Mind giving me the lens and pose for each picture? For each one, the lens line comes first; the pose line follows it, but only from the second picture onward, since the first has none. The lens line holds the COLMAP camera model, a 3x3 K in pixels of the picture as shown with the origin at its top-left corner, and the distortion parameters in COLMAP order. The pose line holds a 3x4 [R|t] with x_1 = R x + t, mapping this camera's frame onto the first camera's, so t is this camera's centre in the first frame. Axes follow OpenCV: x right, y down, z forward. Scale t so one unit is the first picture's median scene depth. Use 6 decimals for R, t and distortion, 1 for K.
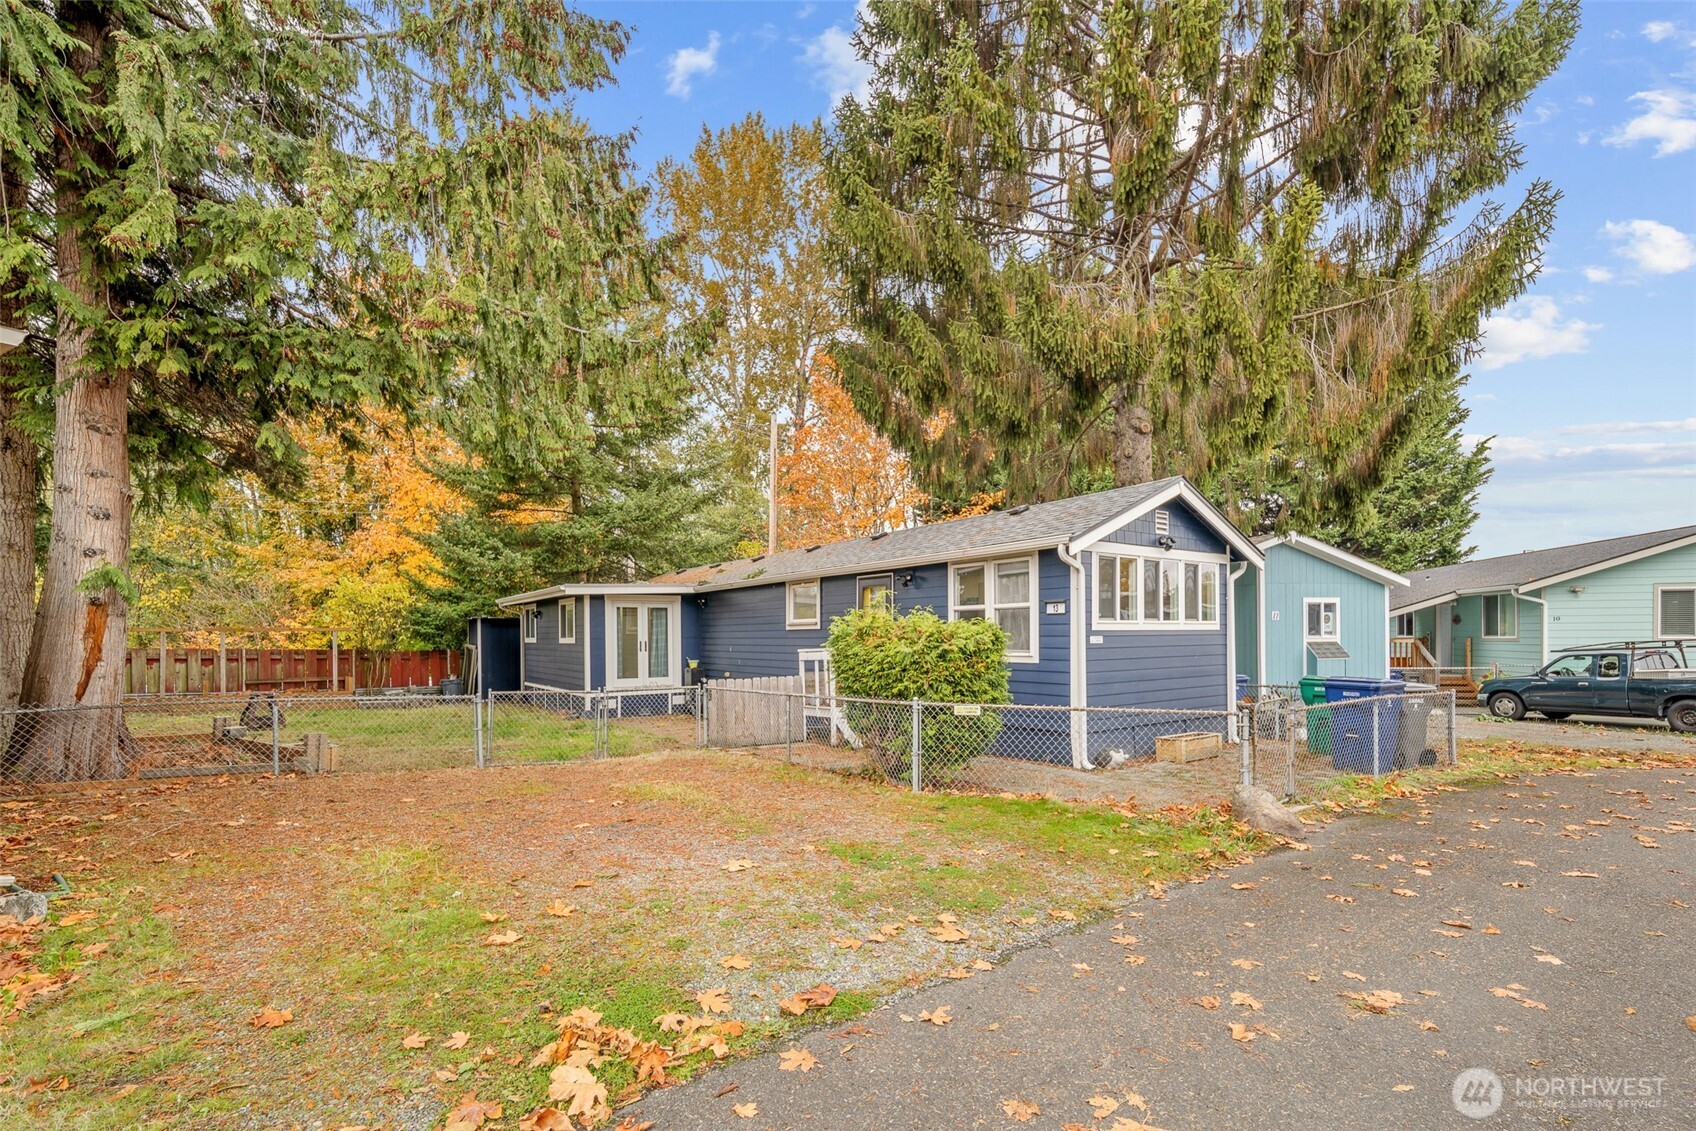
lens RADIAL K [[745.8, 0, 856.7], [0, 745.8, 646.0], [0, 0, 1]] dist [0.005025, -0.002327]
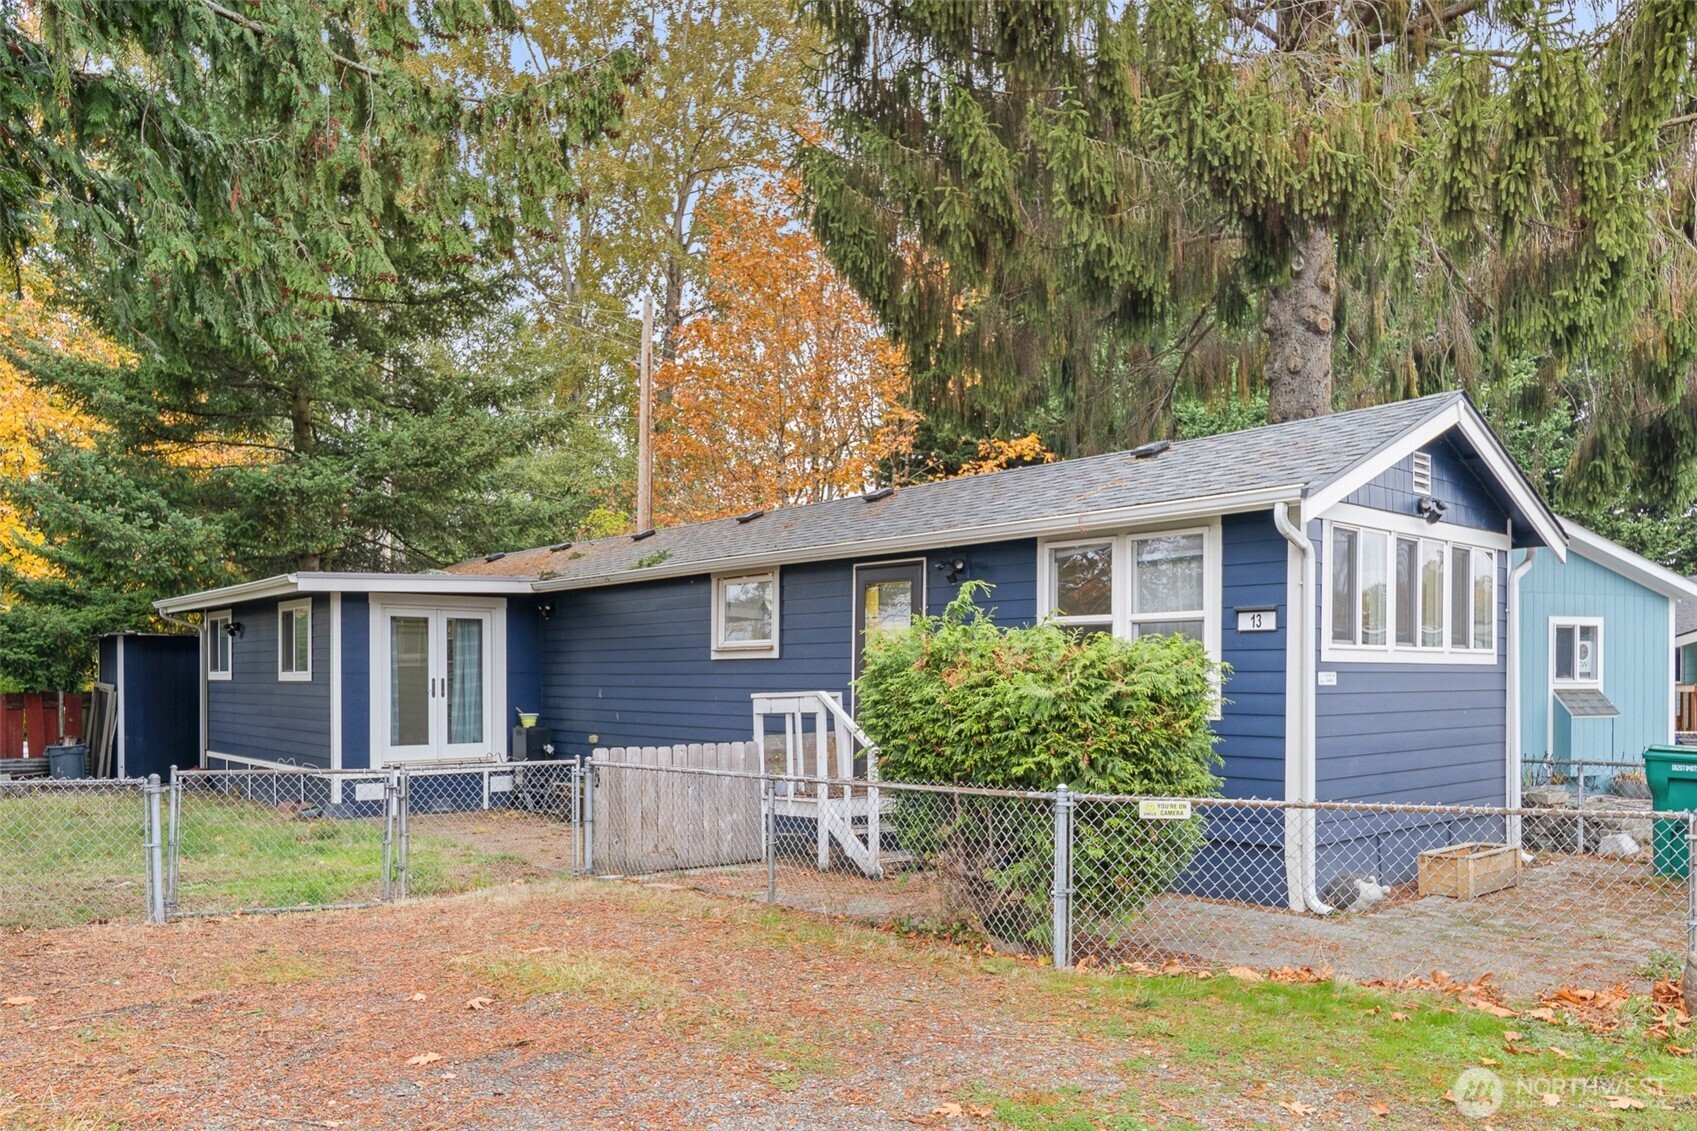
lens RADIAL K [[1202.2, 0, 859.4], [0, 1202.2, 695.5], [0, 0, 1]] dist [0.004331, 0.003320]
pose [[0.995361, 0.007134, 0.095946, -0.071125], [-0.007284, 0.999973, 0.001215, 0.003595], [-0.095935, -0.001908, 0.995386, 0.092041]]
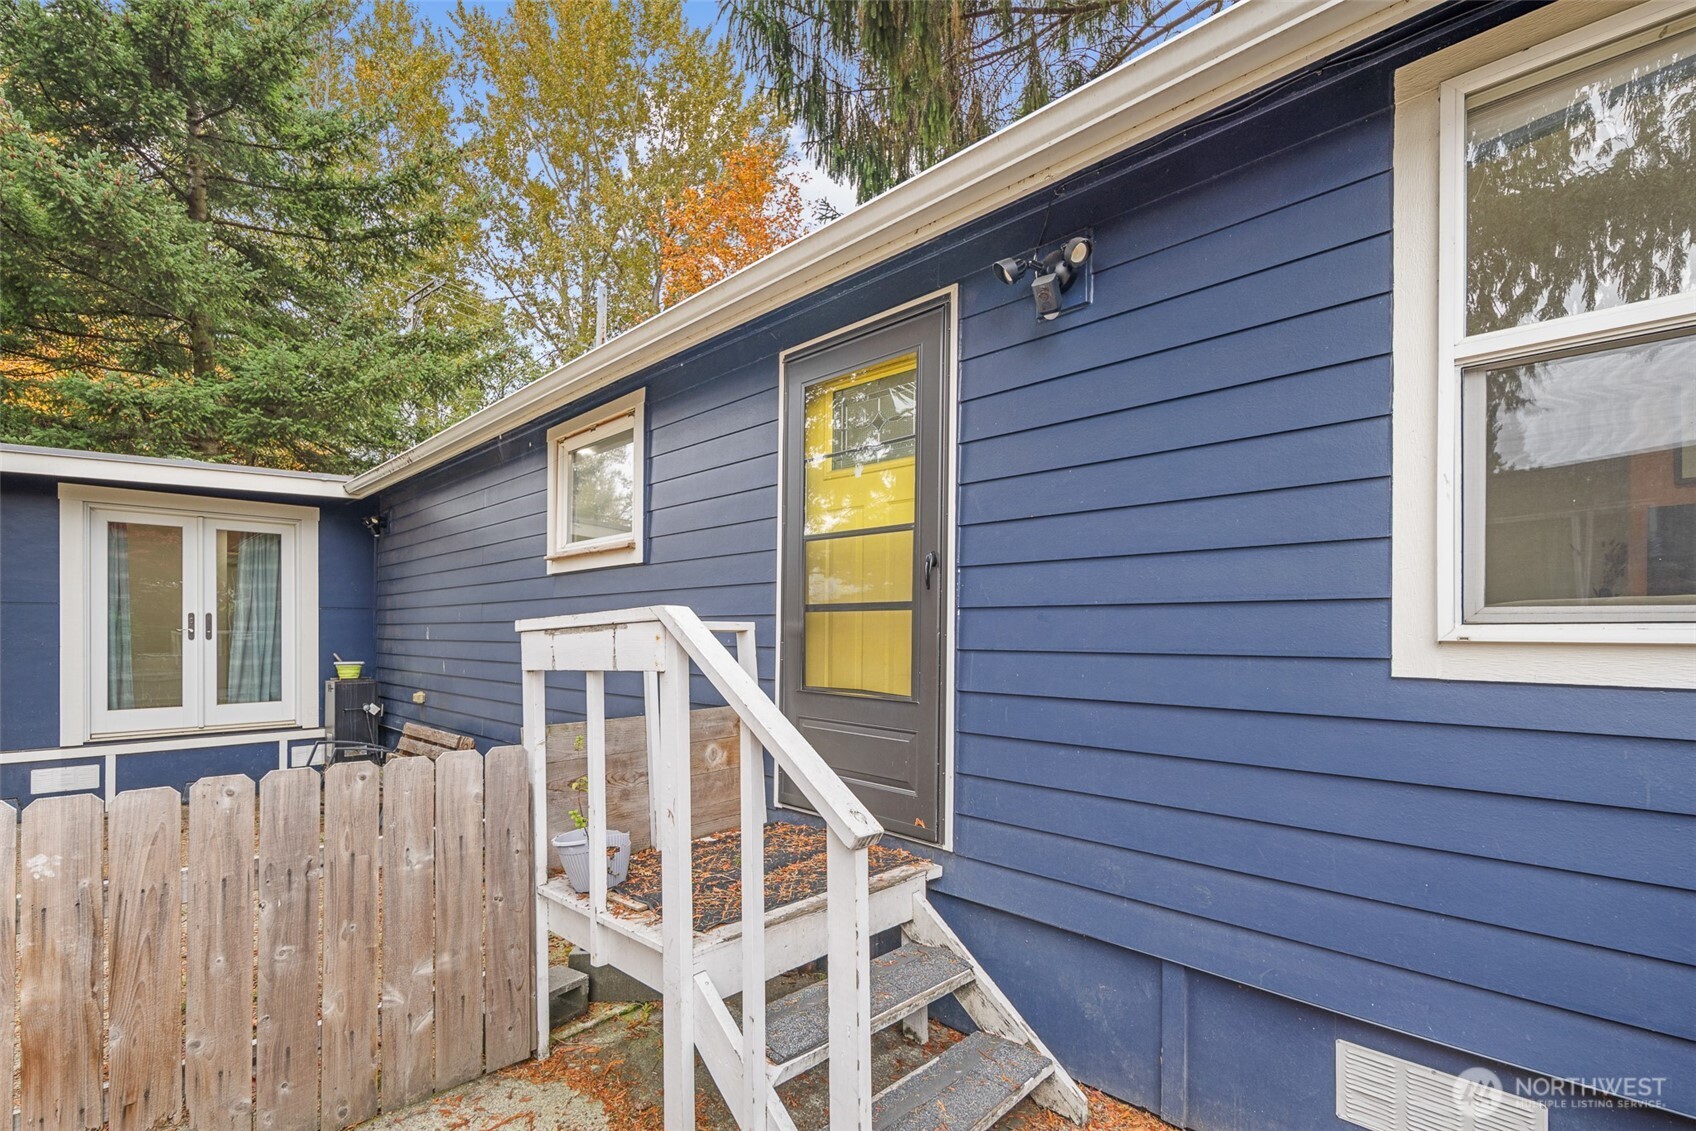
lens RADIAL K [[745.8, 0, 855.9], [0, 745.8, 636.6], [0, 0, 1]] dist [0.005025, -0.002327]
pose [[0.982977, 0.006194, 0.183626, -0.018379], [-0.004973, 0.999962, -0.007111, 0.008622], [-0.183664, 0.006076, 0.982970, 0.647983]]
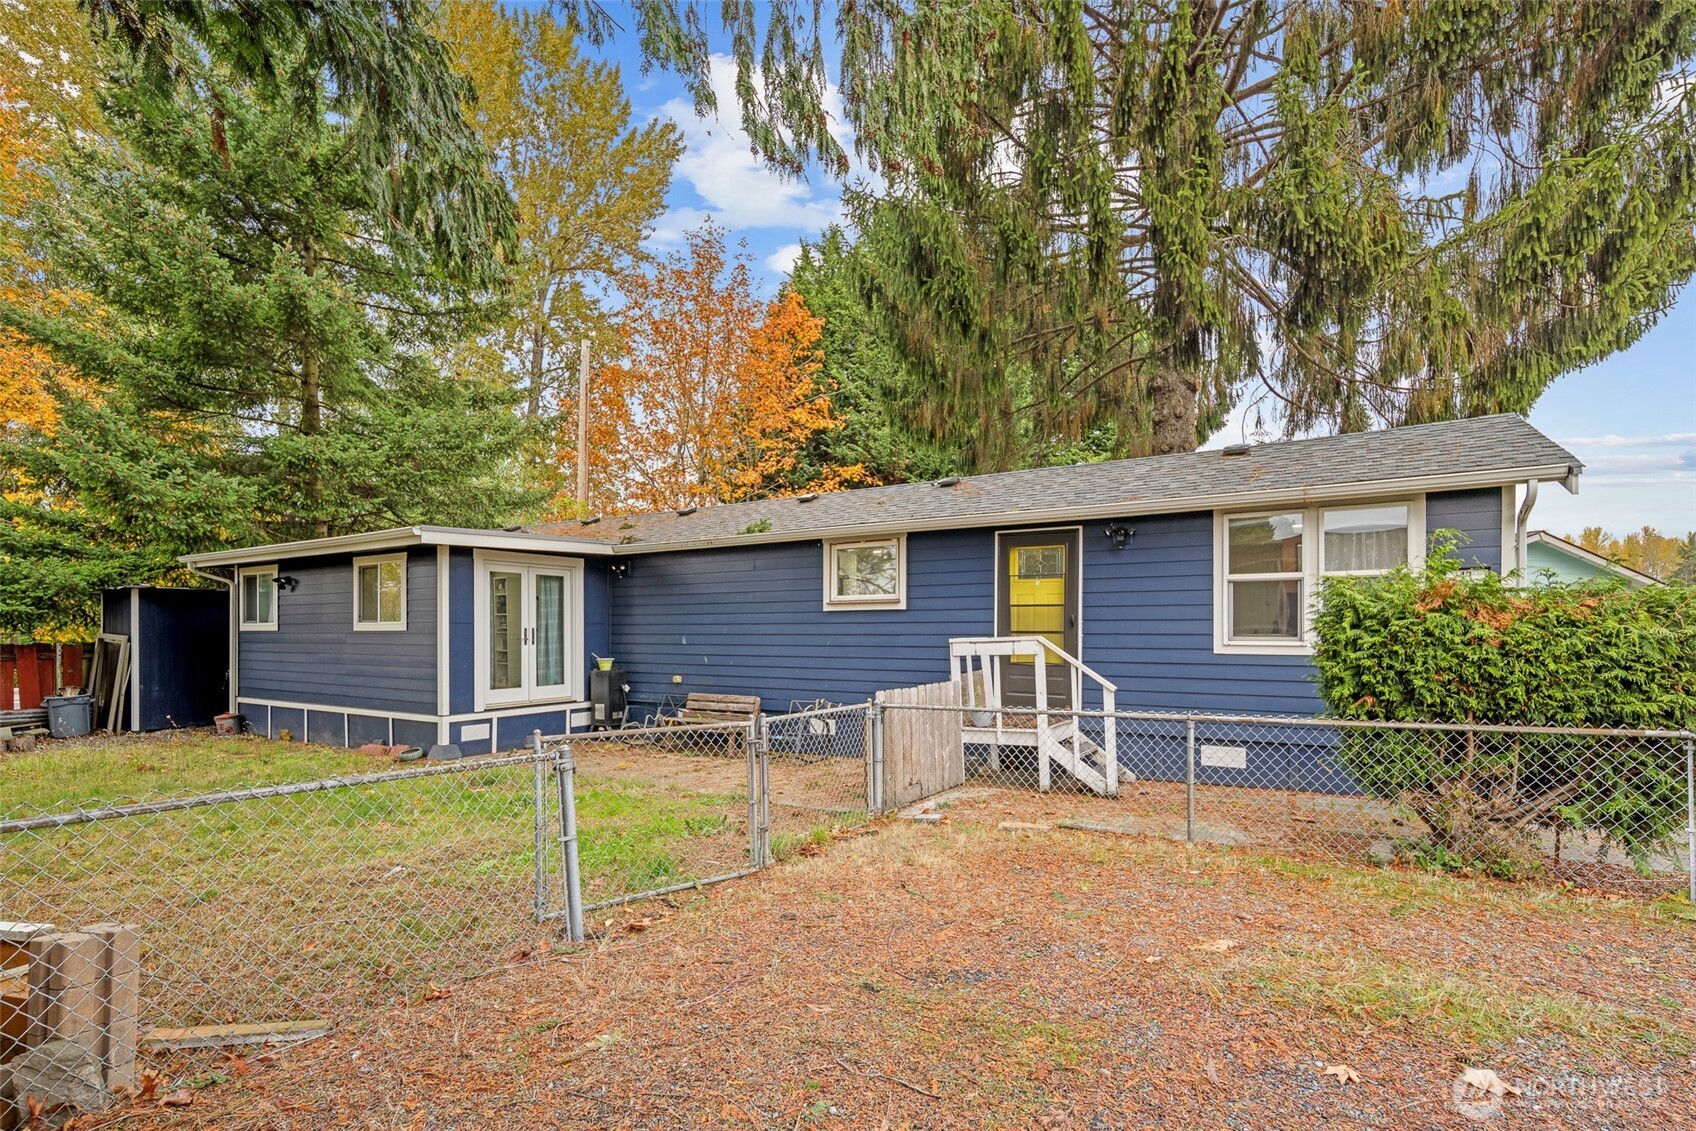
lens RADIAL K [[745.8, 0, 852.6], [0, 745.8, 638.4], [0, 0, 1]] dist [0.005025, -0.002327]
pose [[0.918325, 0.001543, 0.395824, -0.339341], [0.000228, 0.999990, -0.004427, 0.006023], [-0.395827, 0.004156, 0.918316, 0.380591]]
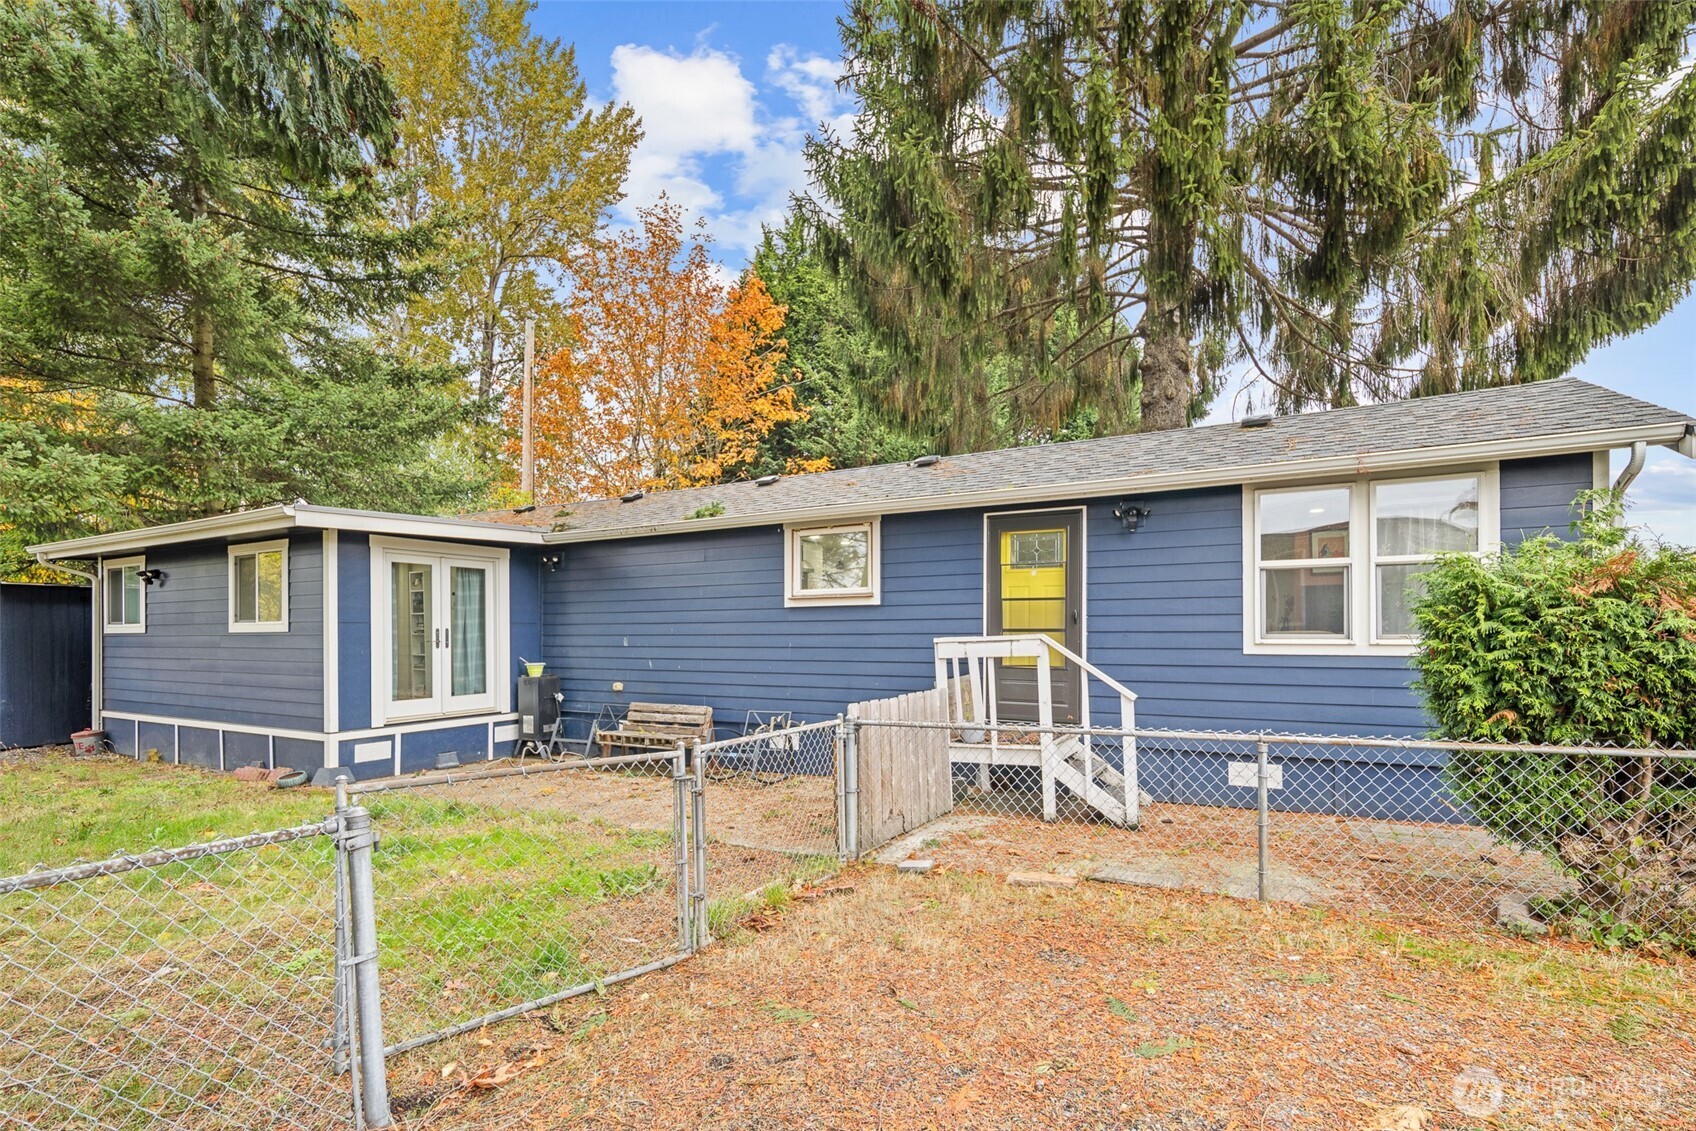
lens RADIAL K [[745.8, 0, 854.2], [0, 745.8, 634.9], [0, 0, 1]] dist [0.005025, -0.002327]
pose [[0.898424, 0.000612, 0.439128, -0.304534], [0.004942, 0.999922, -0.011505, 0.006901], [-0.439101, 0.012507, 0.898351, 0.461268]]
